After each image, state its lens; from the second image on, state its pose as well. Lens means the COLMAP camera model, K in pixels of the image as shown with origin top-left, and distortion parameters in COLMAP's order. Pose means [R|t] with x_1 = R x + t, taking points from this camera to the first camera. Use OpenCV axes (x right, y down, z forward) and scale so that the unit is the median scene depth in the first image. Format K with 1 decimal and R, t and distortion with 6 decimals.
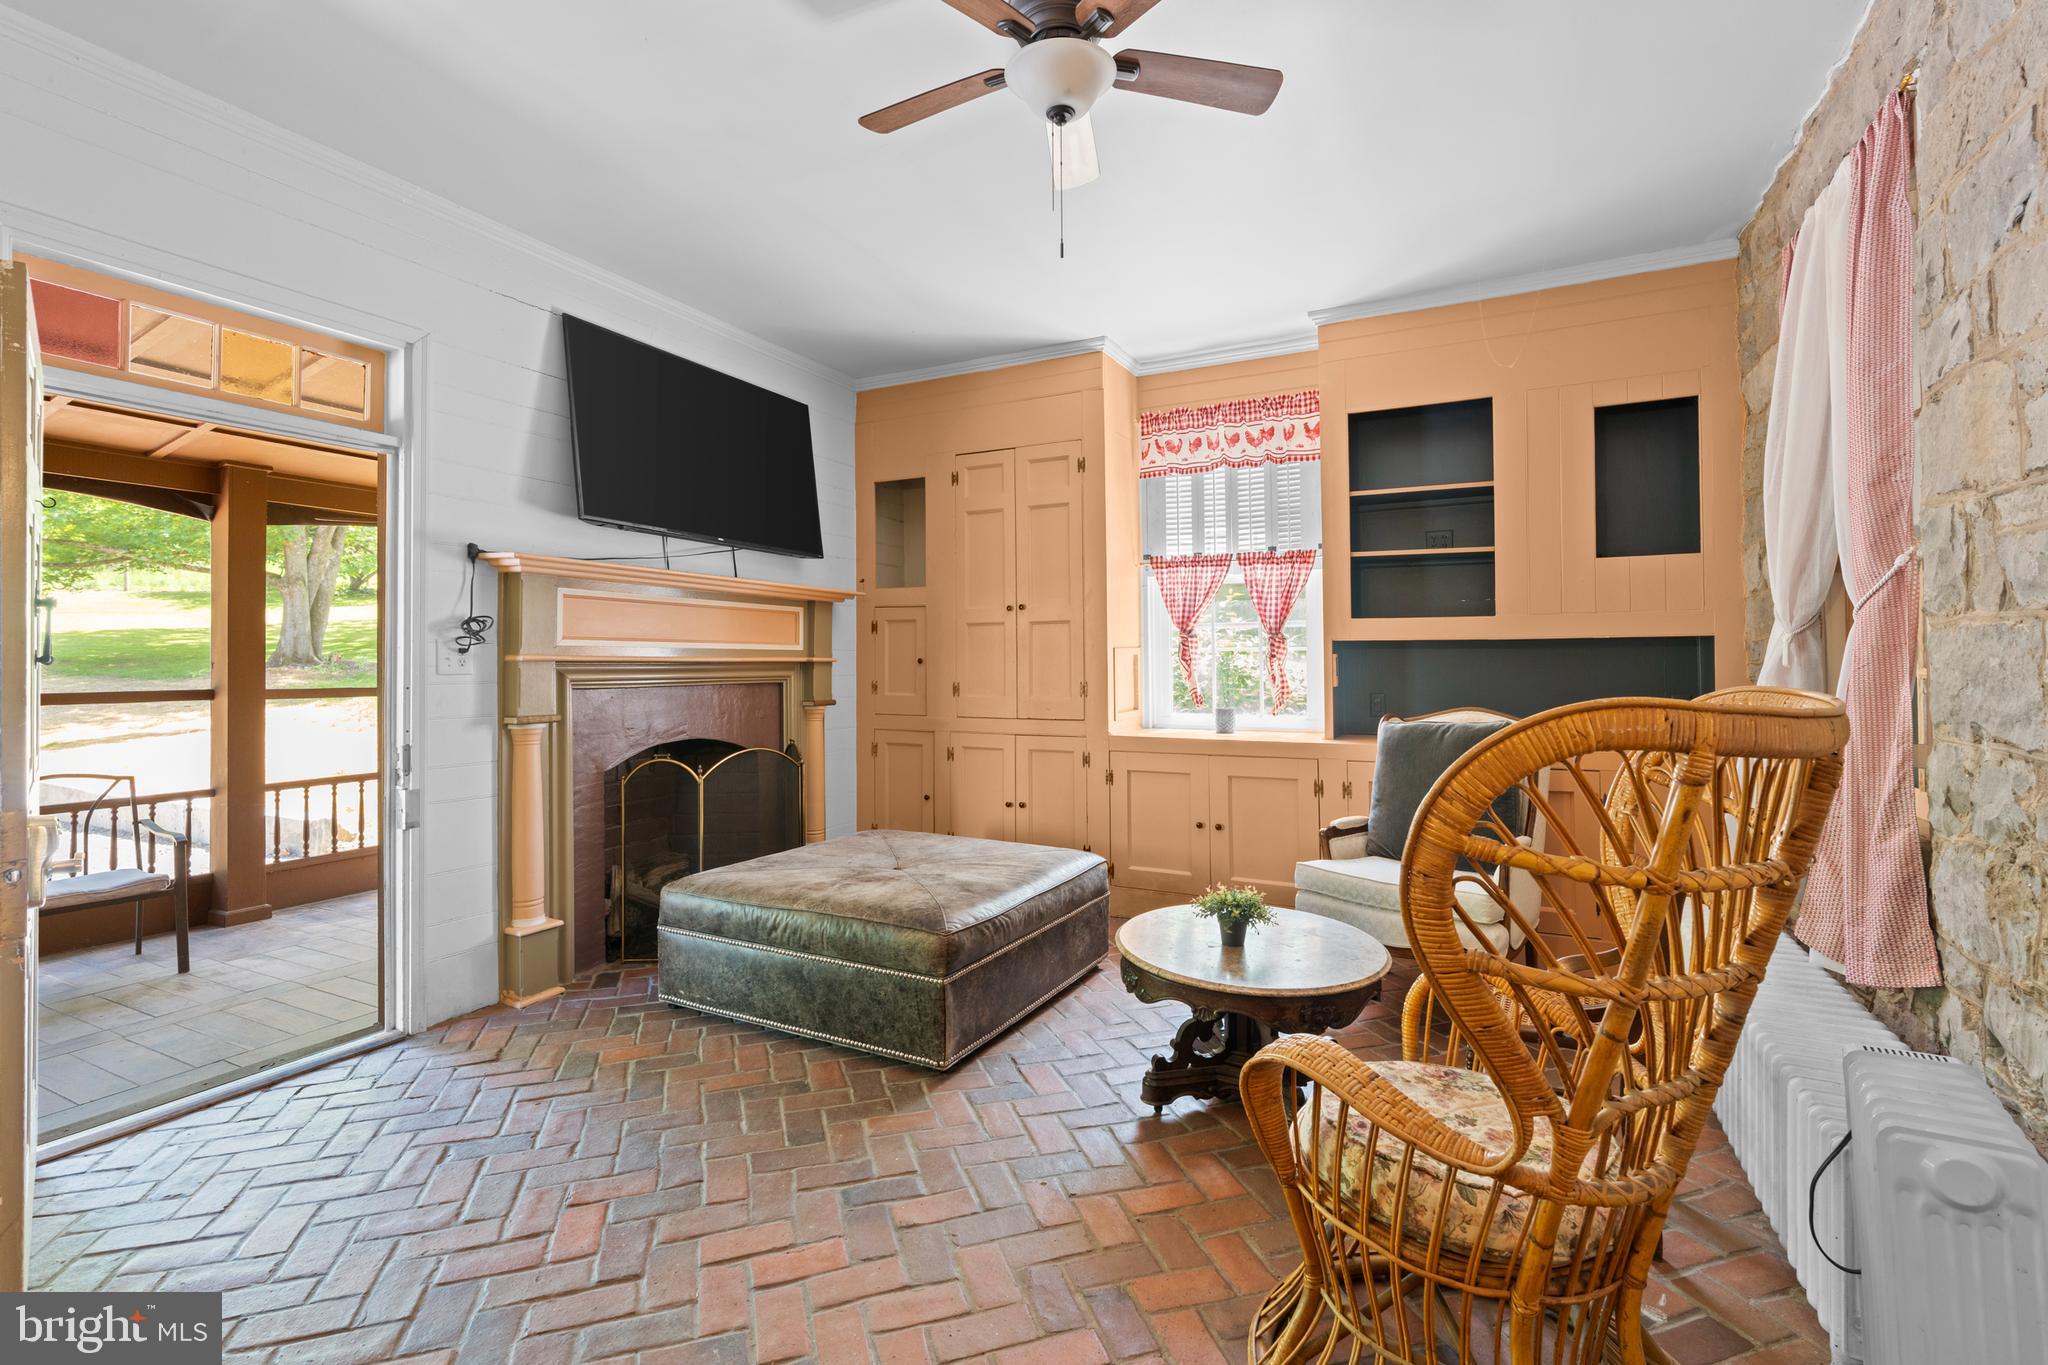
lens RADIAL K [[934.0, 0, 1032.6], [0, 934.0, 677.6], [0, 0, 1]] dist [-0.014353, 0.008307]
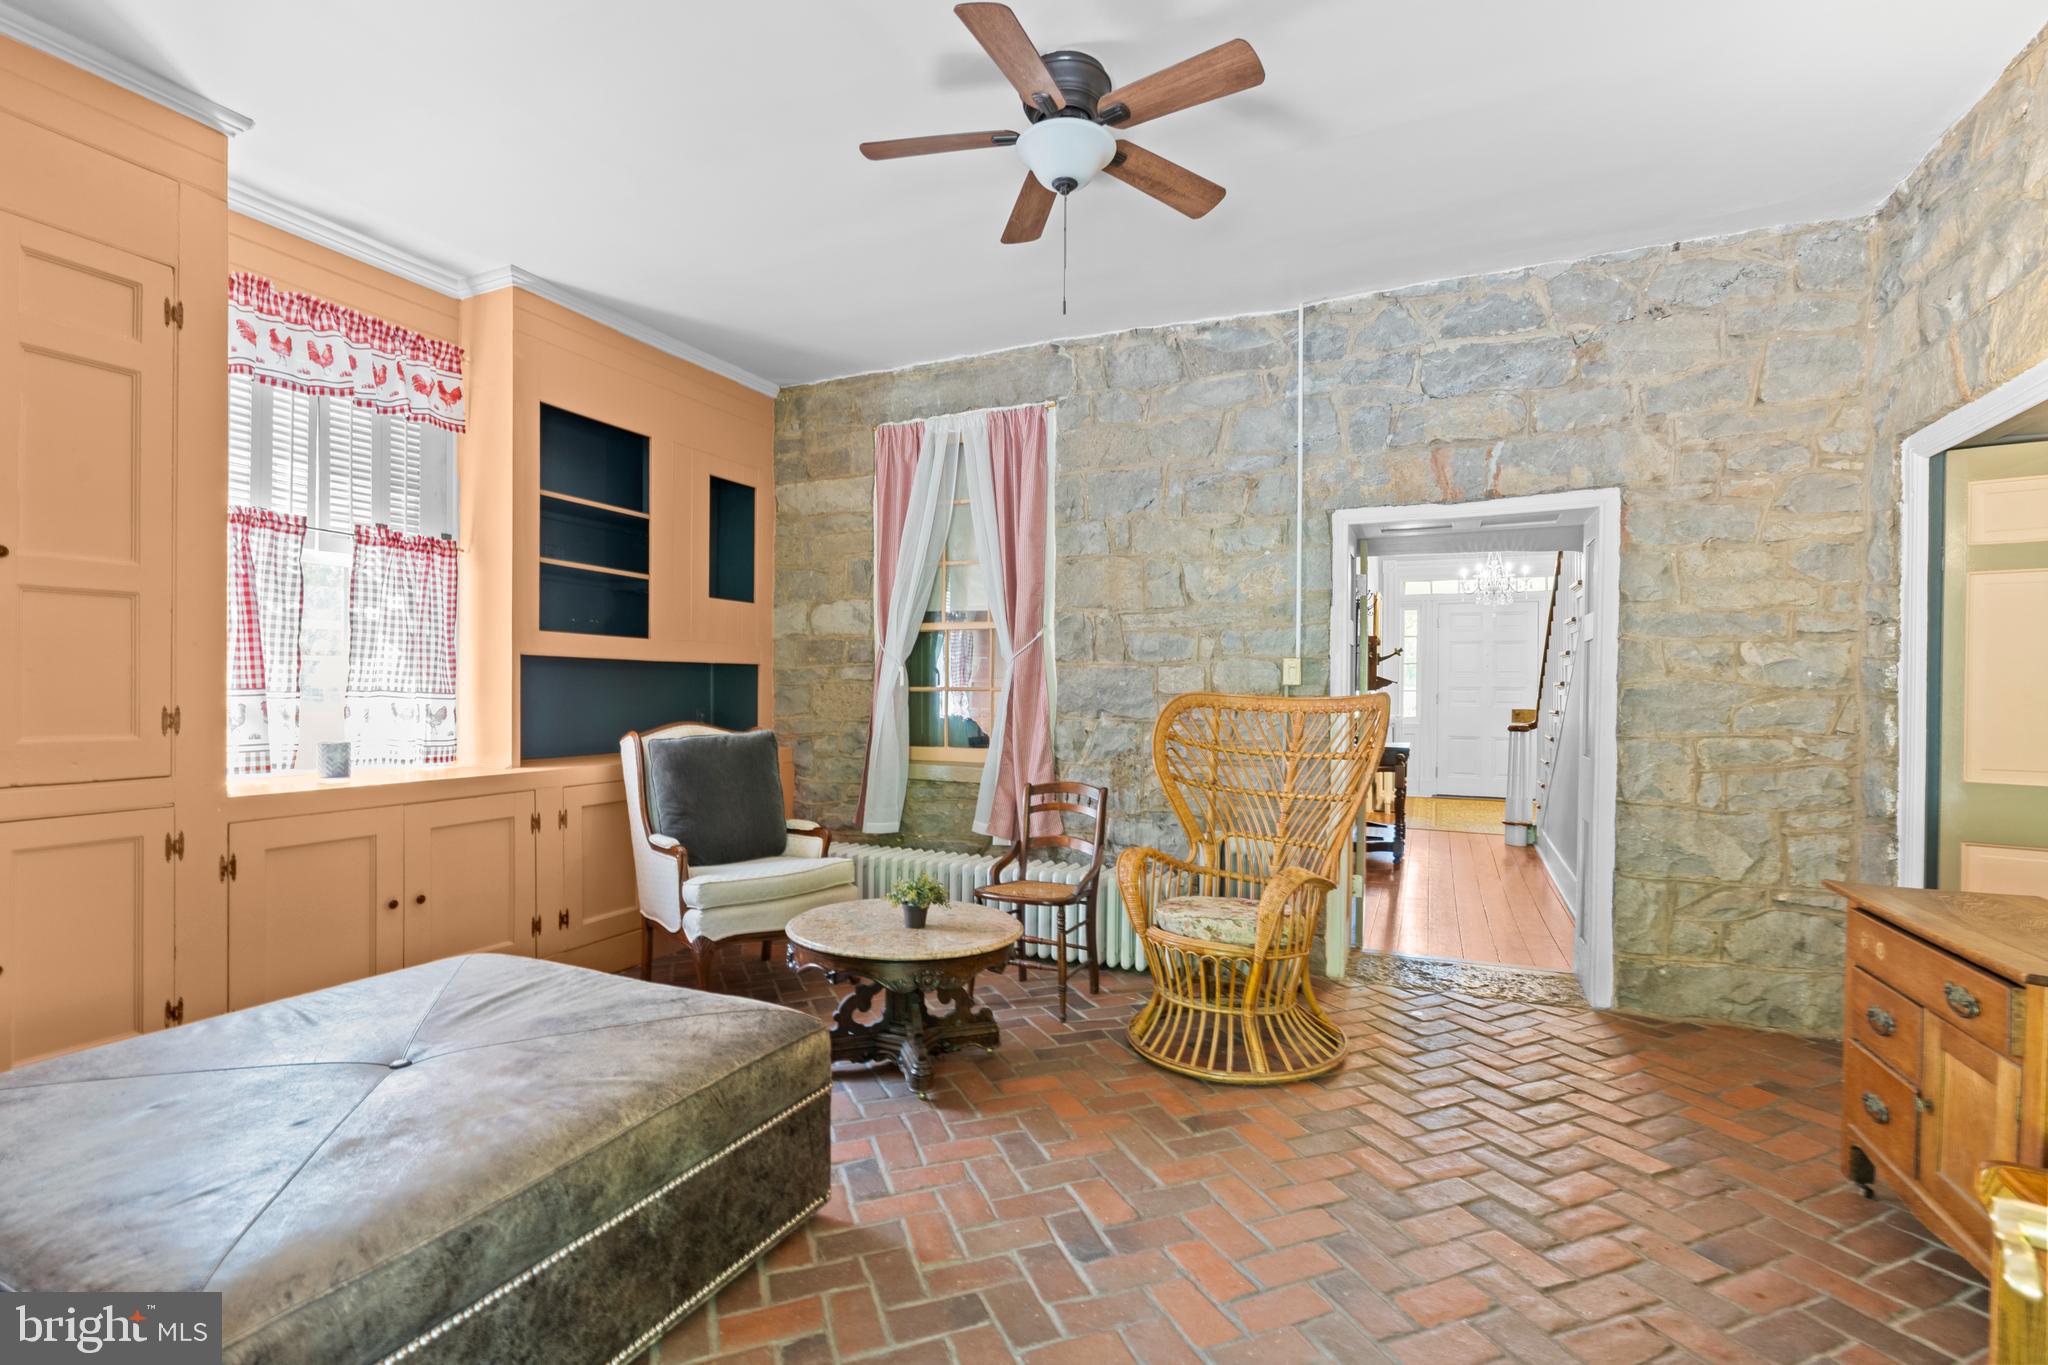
lens RADIAL K [[907.5, 0, 1019.4], [0, 907.5, 731.6], [0, 0, 1]] dist [0.000628, 0.000123]
pose [[-0.031978, -0.040253, 0.998678, -0.551819], [0.010803, 0.999116, 0.040617, 0.003097], [-0.999430, 0.012088, -0.031515, 0.567235]]
